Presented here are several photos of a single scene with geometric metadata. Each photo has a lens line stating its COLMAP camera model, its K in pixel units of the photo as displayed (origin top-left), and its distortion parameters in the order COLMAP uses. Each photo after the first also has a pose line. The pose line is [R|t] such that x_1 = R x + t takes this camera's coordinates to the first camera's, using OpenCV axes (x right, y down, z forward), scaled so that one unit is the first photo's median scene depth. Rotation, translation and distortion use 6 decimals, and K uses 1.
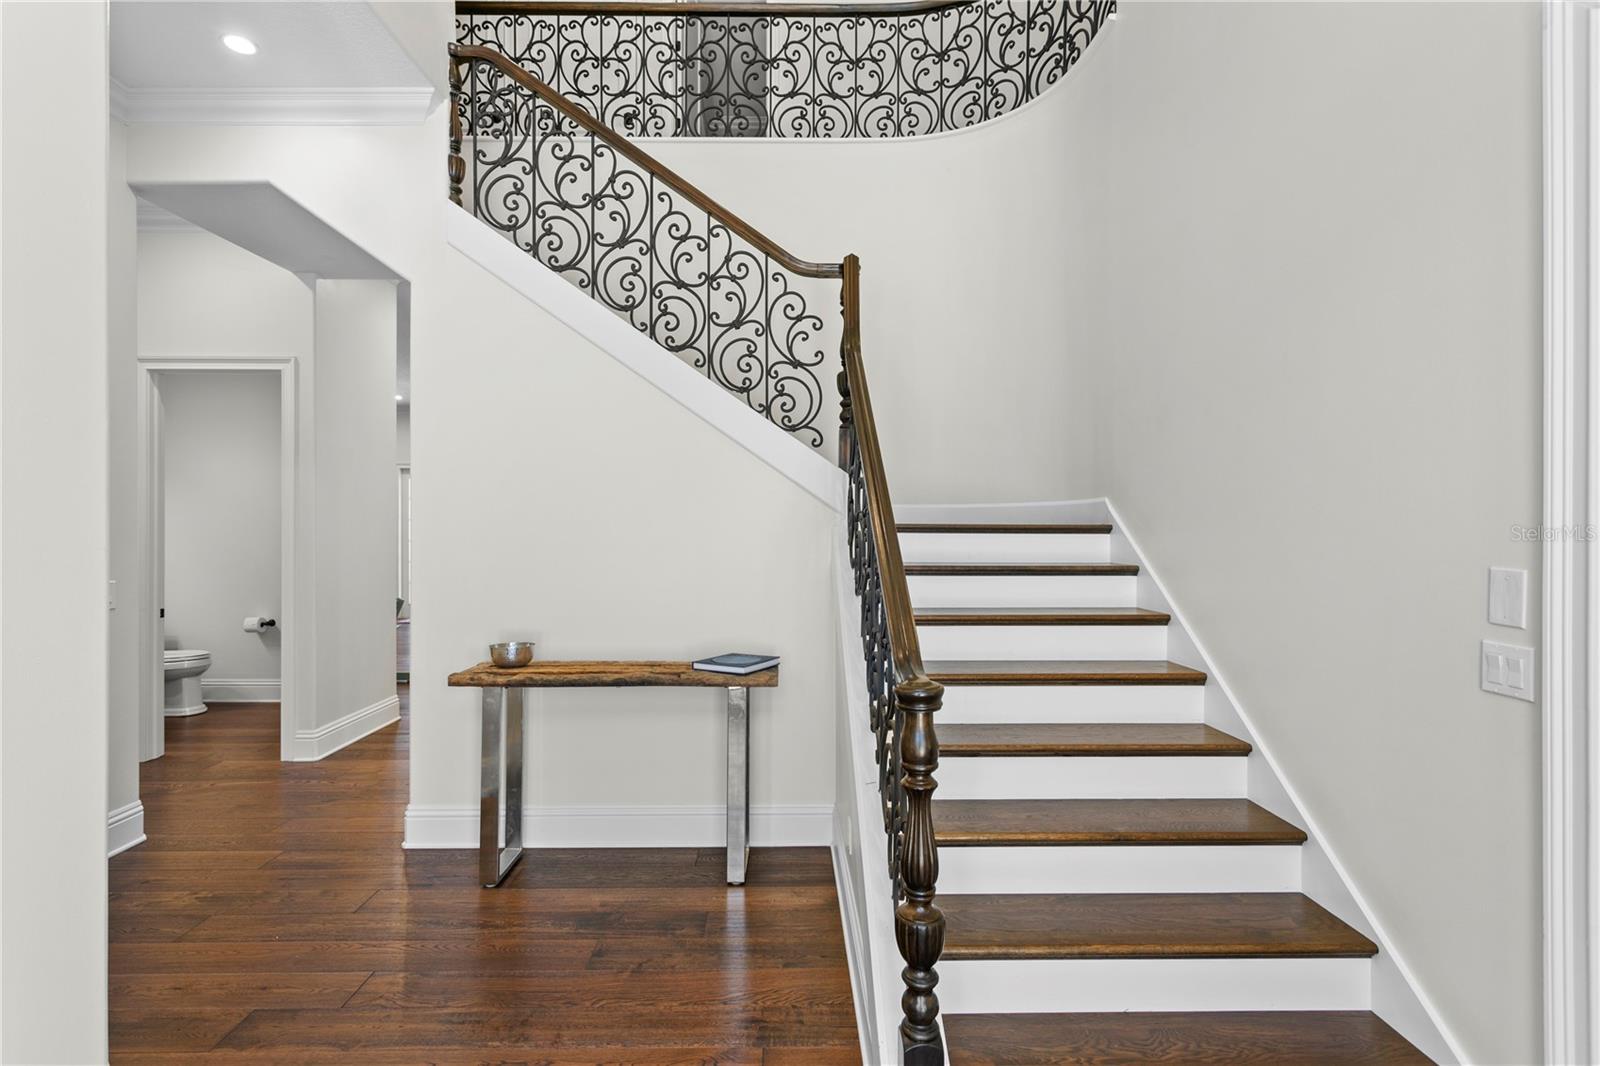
lens RADIAL K [[758.5, 0, 797.2], [0, 758.5, 527.8], [0, 0, 1]] dist [-0.001136, 0.002615]
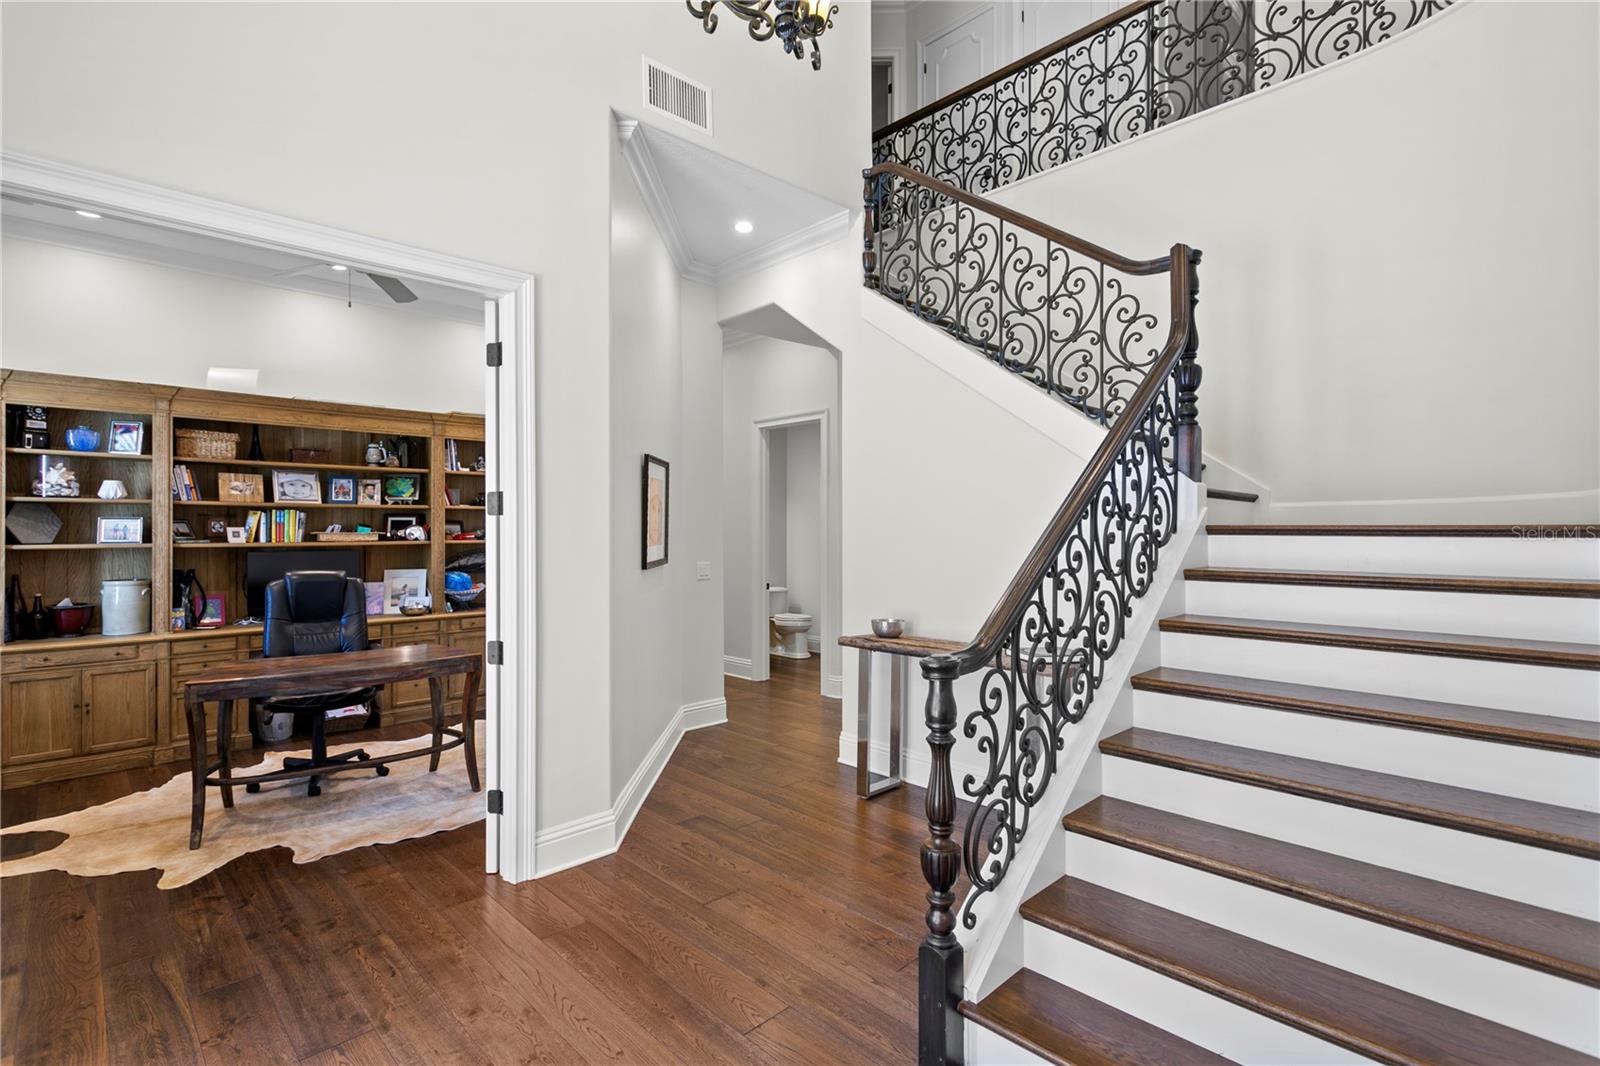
lens RADIAL K [[758.5, 0, 797.6], [0, 758.5, 529.9], [0, 0, 1]] dist [-0.001136, 0.002615]
pose [[0.683098, -0.001861, -0.730324, 0.431415], [0.001741, 0.999998, -0.000920, -0.000192], [0.730325, -0.000643, 0.683100, -0.001917]]
